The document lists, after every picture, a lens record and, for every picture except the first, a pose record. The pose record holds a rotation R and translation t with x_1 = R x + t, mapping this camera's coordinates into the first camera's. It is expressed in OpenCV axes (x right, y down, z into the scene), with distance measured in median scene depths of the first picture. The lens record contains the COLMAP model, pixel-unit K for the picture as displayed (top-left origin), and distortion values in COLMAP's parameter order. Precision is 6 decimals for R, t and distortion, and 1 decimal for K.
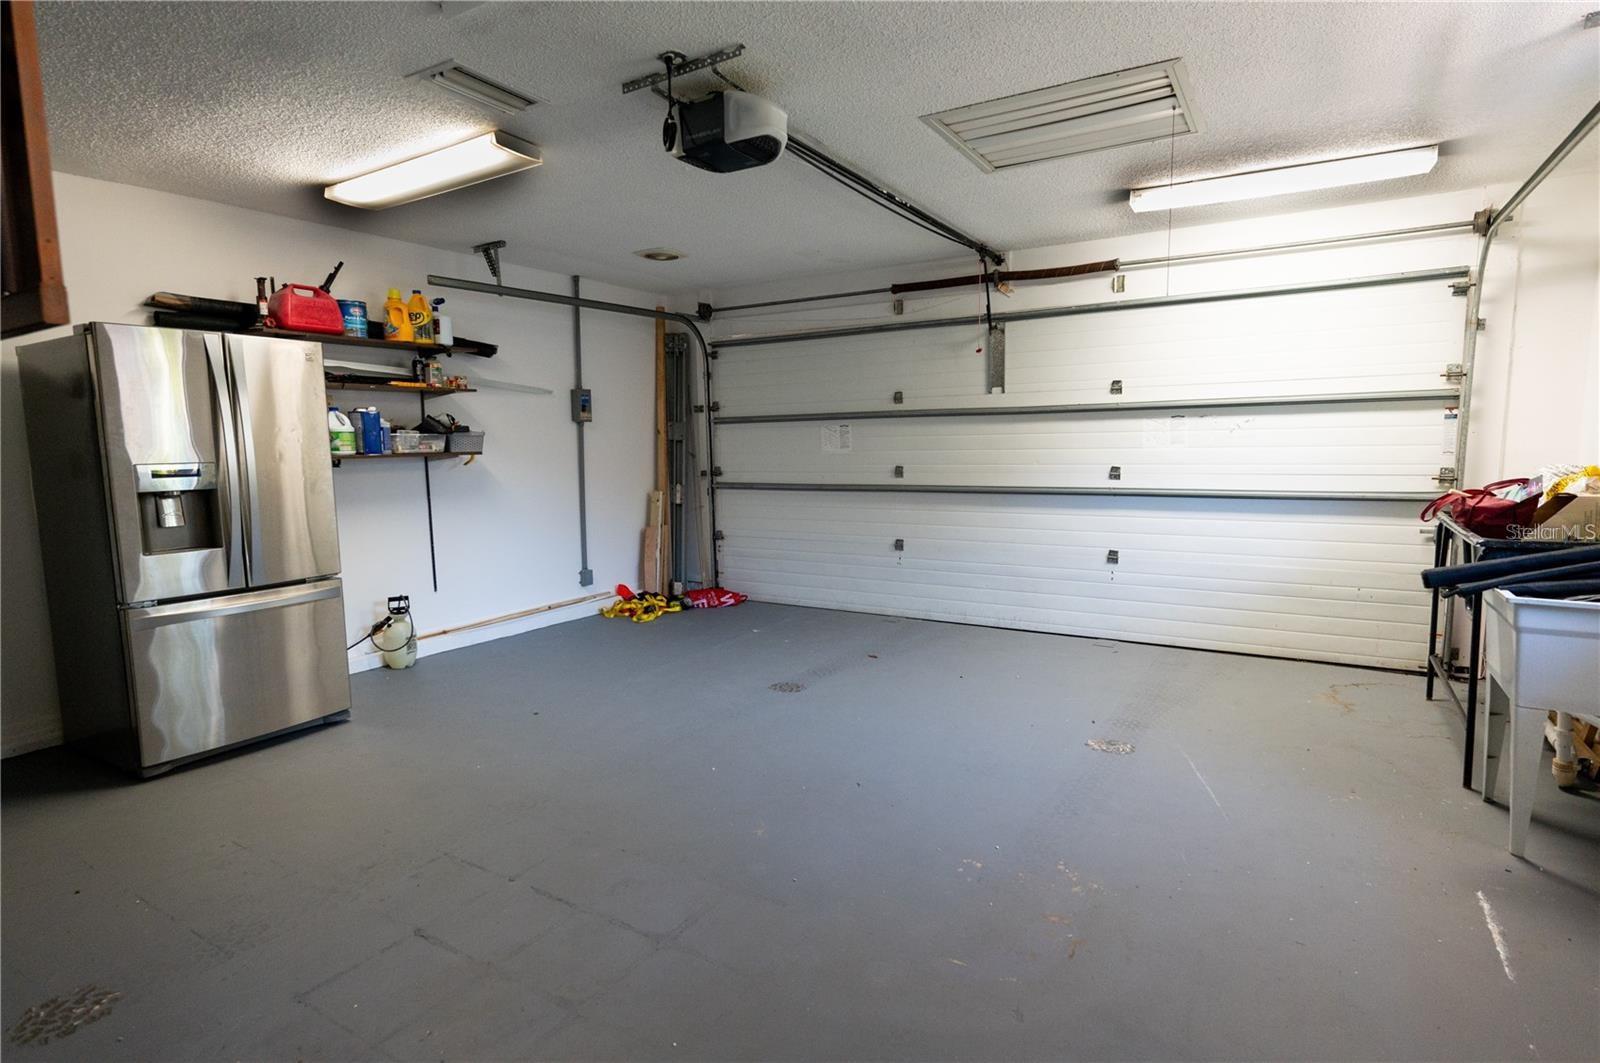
lens RADIAL K [[821.6, 0, 807.5], [0, 821.6, 531.2], [0, 0, 1]] dist [-0.005479, -0.000749]
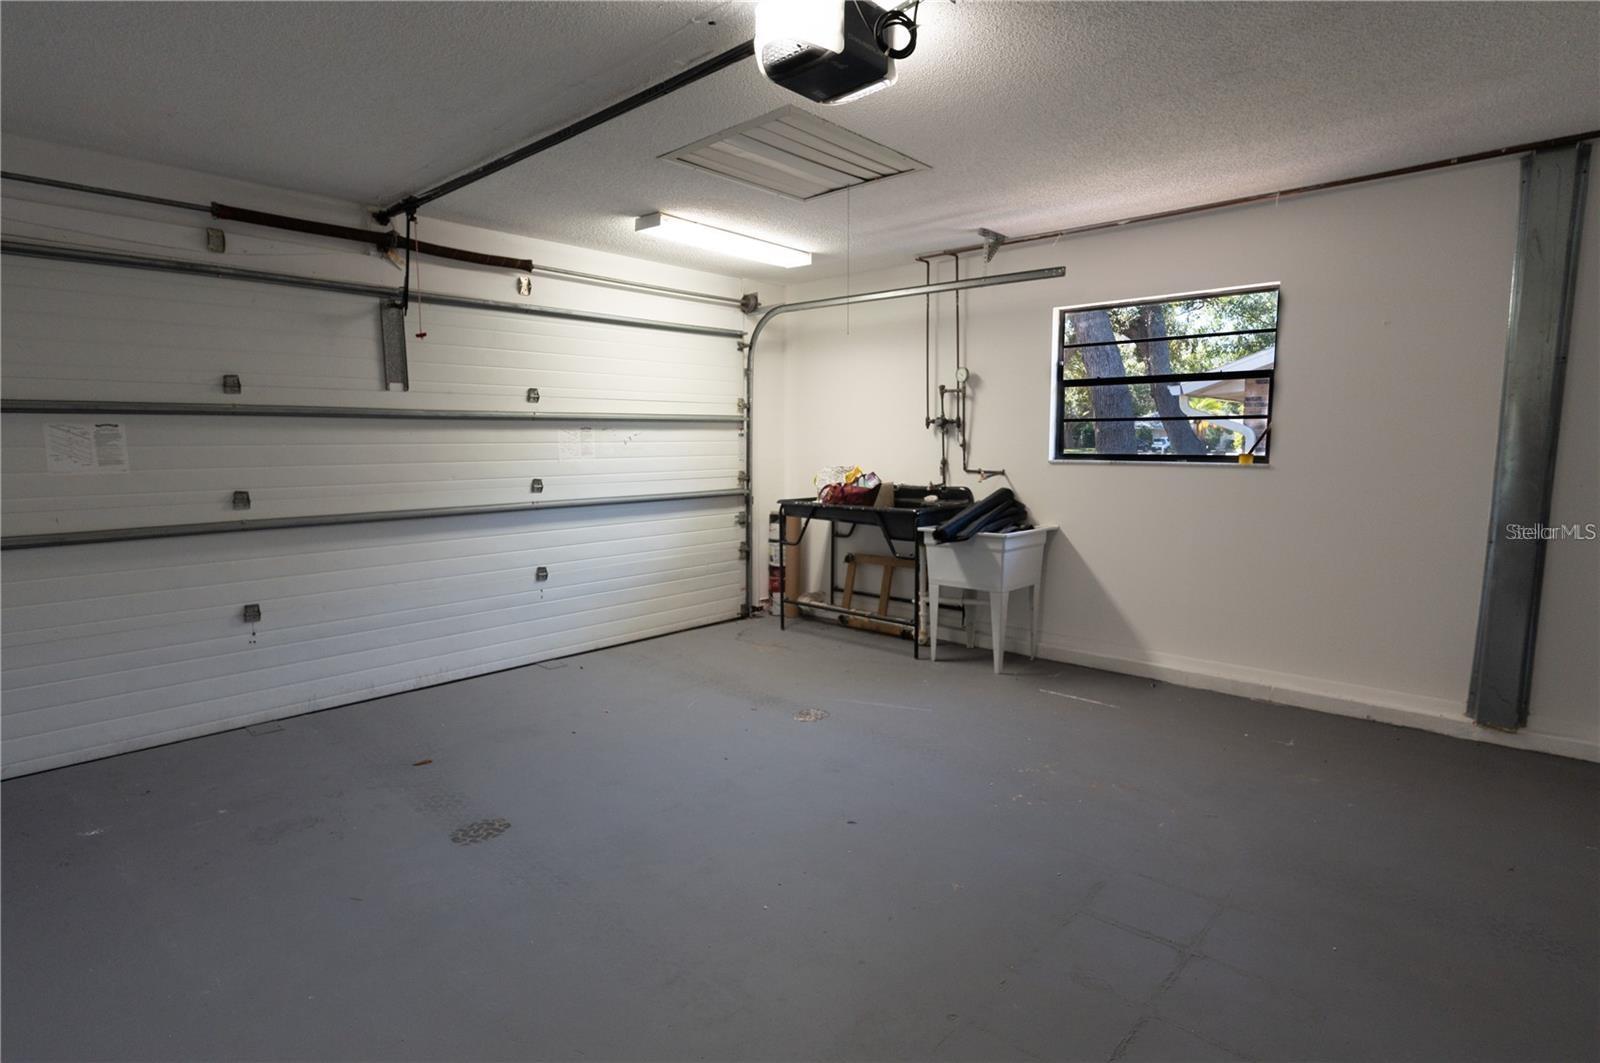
lens RADIAL K [[821.6, 0, 805.7], [0, 821.6, 533.3], [0, 0, 1]] dist [-0.005479, -0.000749]
pose [[0.180809, -0.095099, 0.978910, -0.500749], [0.109247, 0.991097, 0.076104, -0.054537], [-0.977432, 0.093182, 0.189589, 0.518274]]
